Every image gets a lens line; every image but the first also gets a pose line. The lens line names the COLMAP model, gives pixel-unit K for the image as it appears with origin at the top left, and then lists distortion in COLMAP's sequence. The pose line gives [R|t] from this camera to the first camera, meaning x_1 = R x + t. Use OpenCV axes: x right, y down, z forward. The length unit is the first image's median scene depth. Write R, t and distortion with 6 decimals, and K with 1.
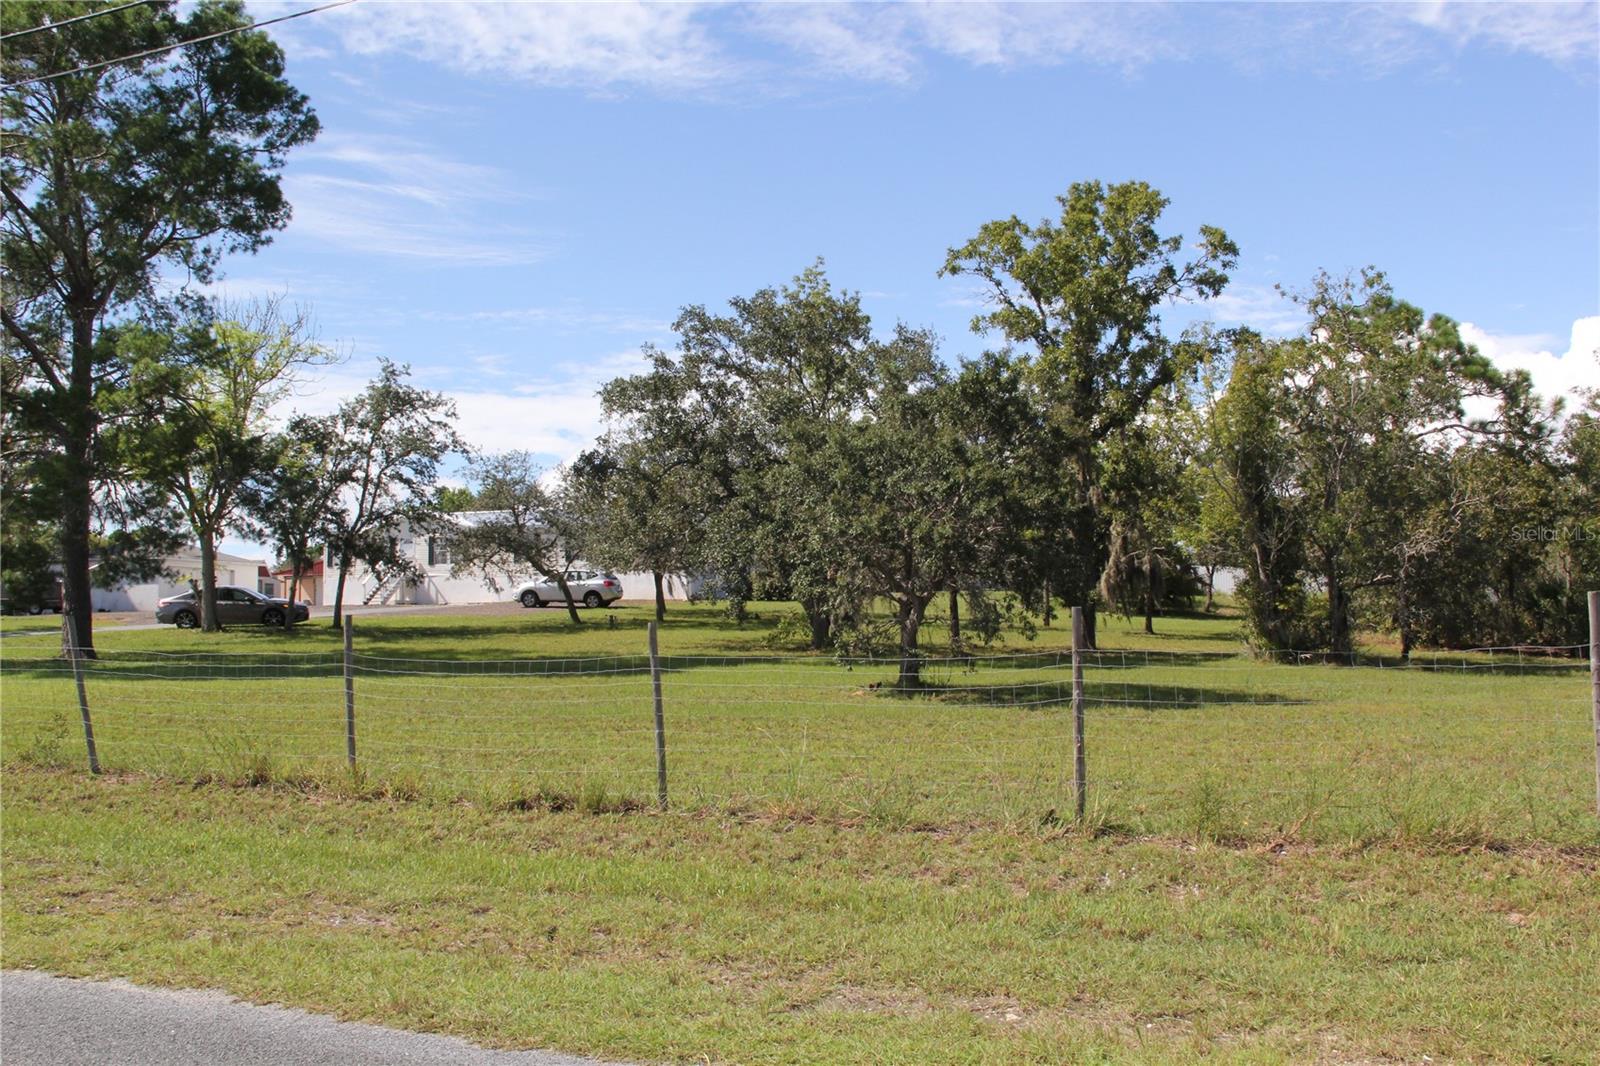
lens RADIAL K [[1664.6, 0, 752.1], [0, 1664.6, 532.8], [0, 0, 1]] dist [-0.098983, 0.263553]
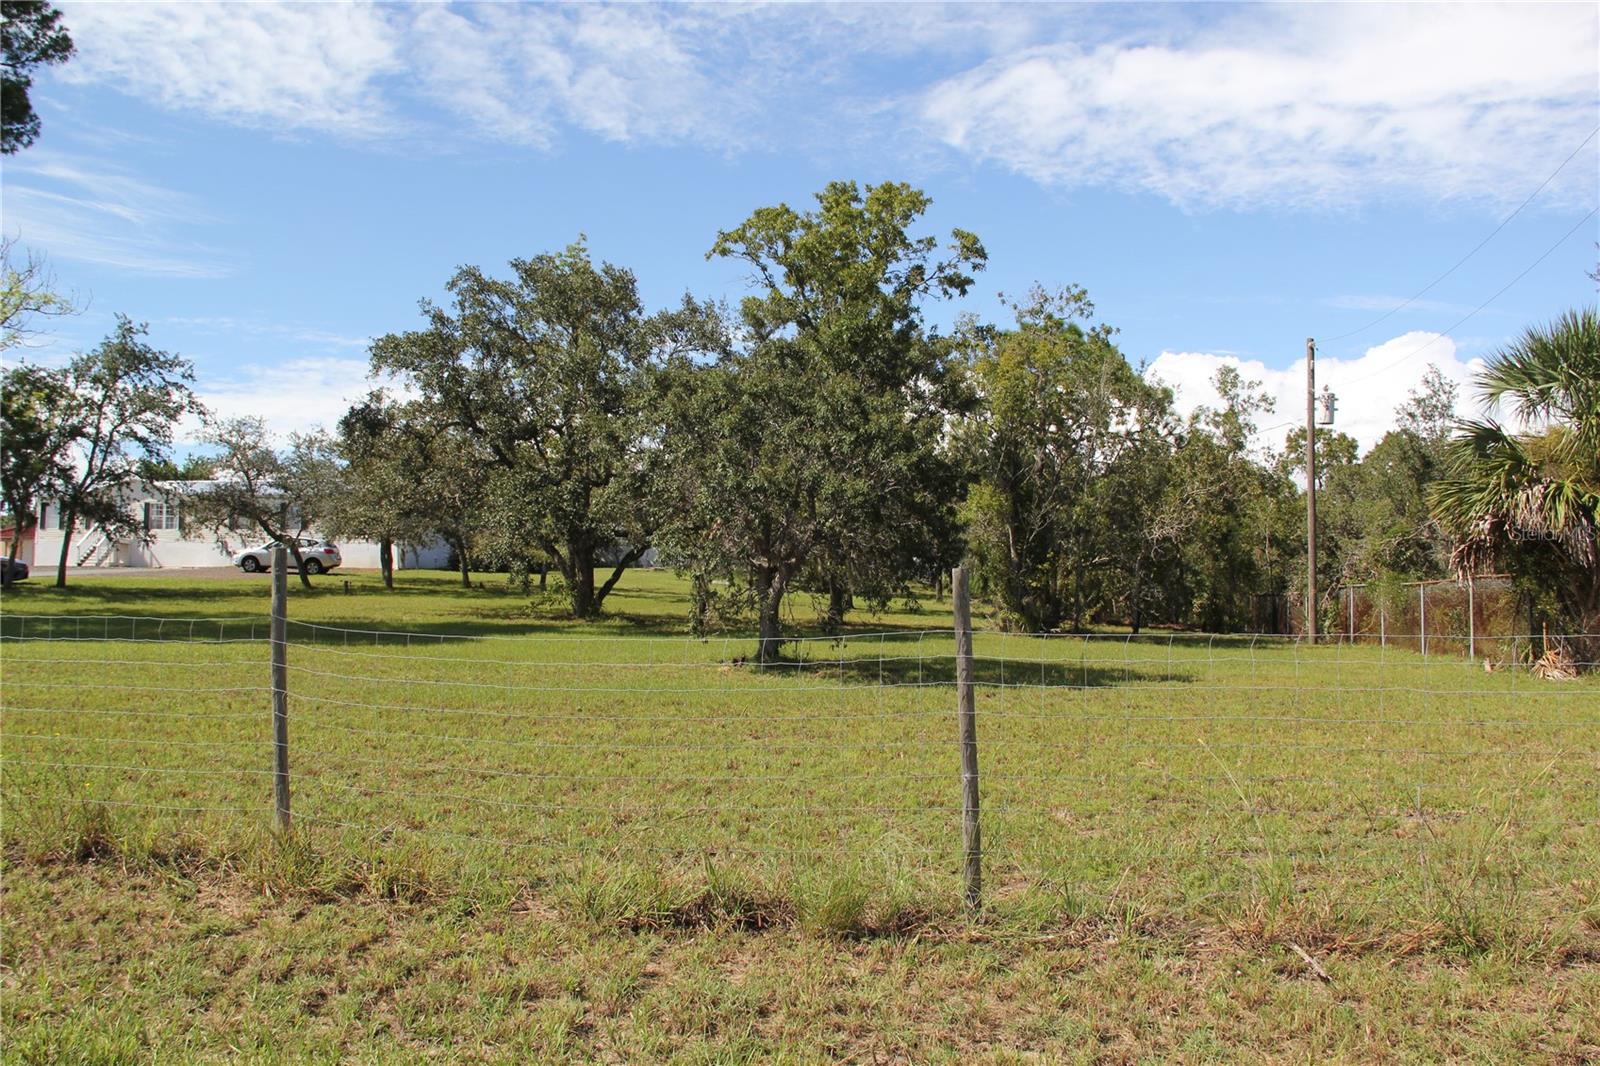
lens RADIAL K [[1355.3, 0, 756.8], [0, 1355.3, 534.4], [0, 0, 1]] dist [-0.158294, 0.142928]
pose [[0.965175, 0.029789, 0.259903, -0.057626], [-0.031735, 0.999491, 0.003293, 0.010965], [-0.259673, -0.011426, 0.965629, 0.151448]]
